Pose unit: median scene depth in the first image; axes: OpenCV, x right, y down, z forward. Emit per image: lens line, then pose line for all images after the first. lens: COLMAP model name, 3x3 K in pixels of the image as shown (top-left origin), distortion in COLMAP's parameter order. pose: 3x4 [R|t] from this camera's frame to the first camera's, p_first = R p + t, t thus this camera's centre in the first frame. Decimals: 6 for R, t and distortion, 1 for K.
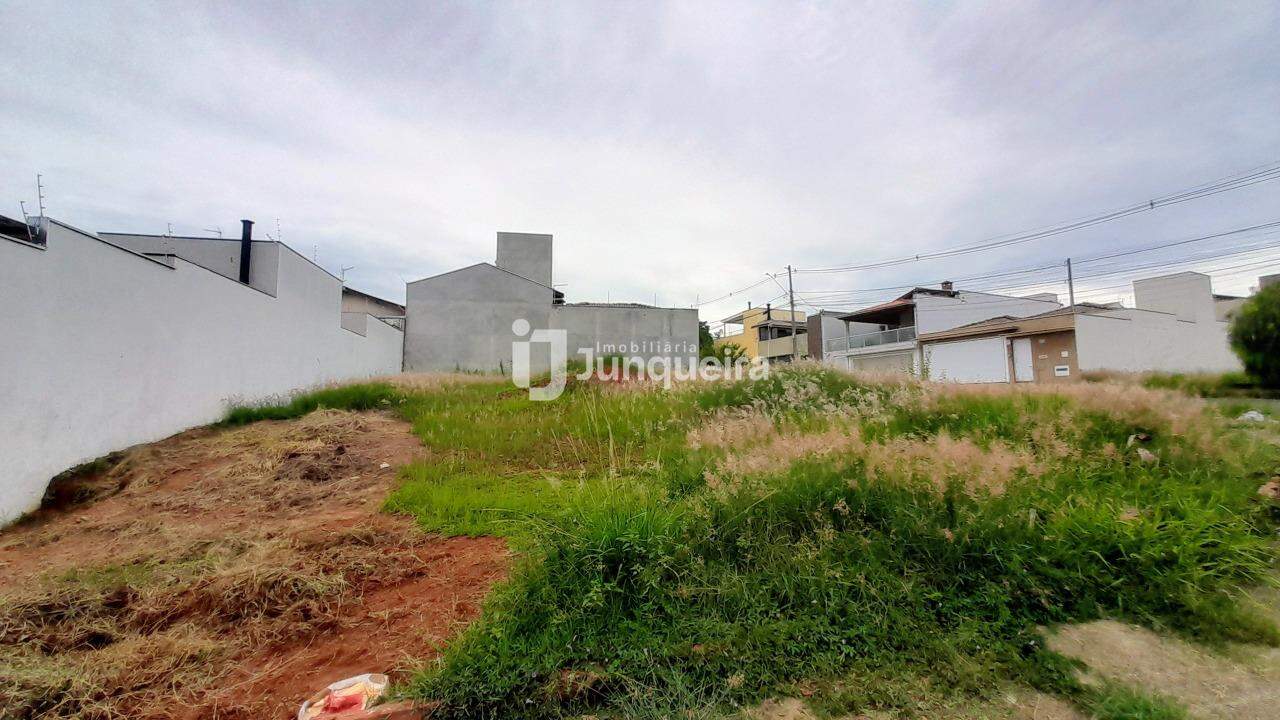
lens RADIAL K [[514.4, 0, 645.6], [0, 514.4, 361.7], [0, 0, 1]] dist [-0.009932, -0.002304]
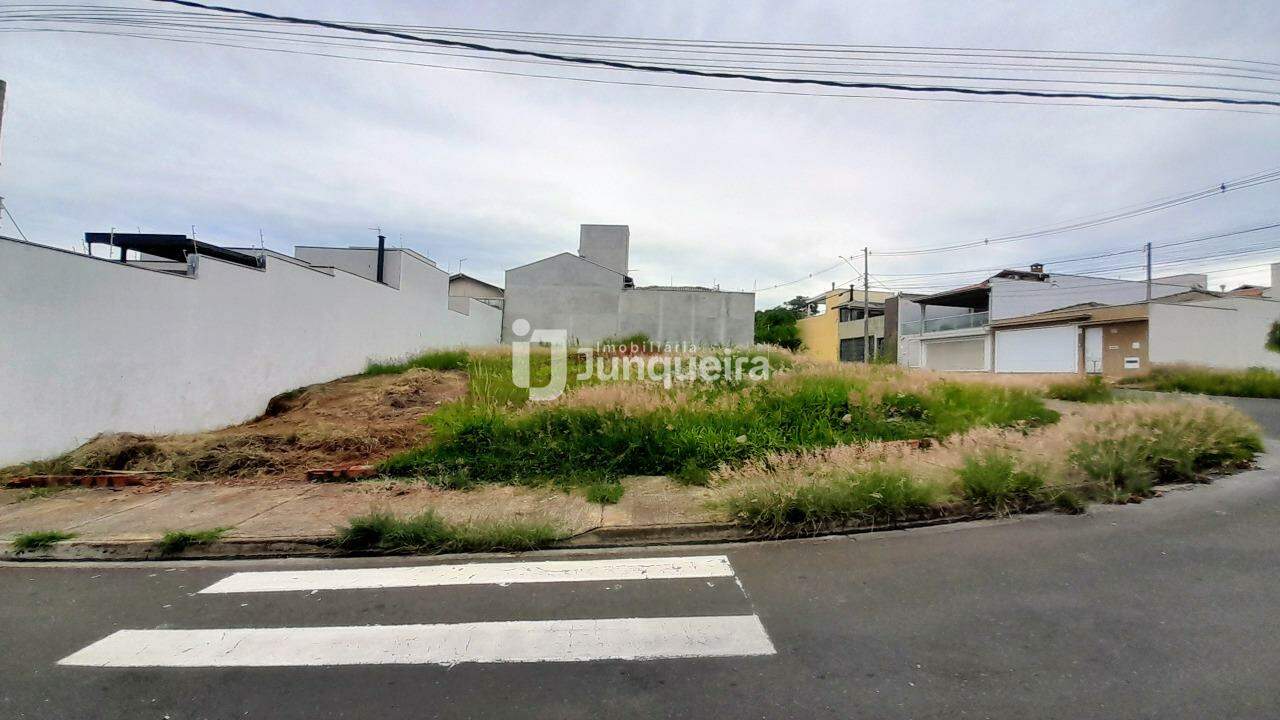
lens RADIAL K [[514.4, 0, 635.2], [0, 514.4, 357.5], [0, 0, 1]] dist [-0.009932, -0.002304]
pose [[0.968477, 0.037595, -0.246251, 0.140828], [-0.027568, 0.998649, 0.044042, -0.007887], [0.247574, -0.035865, 0.968205, -0.117953]]
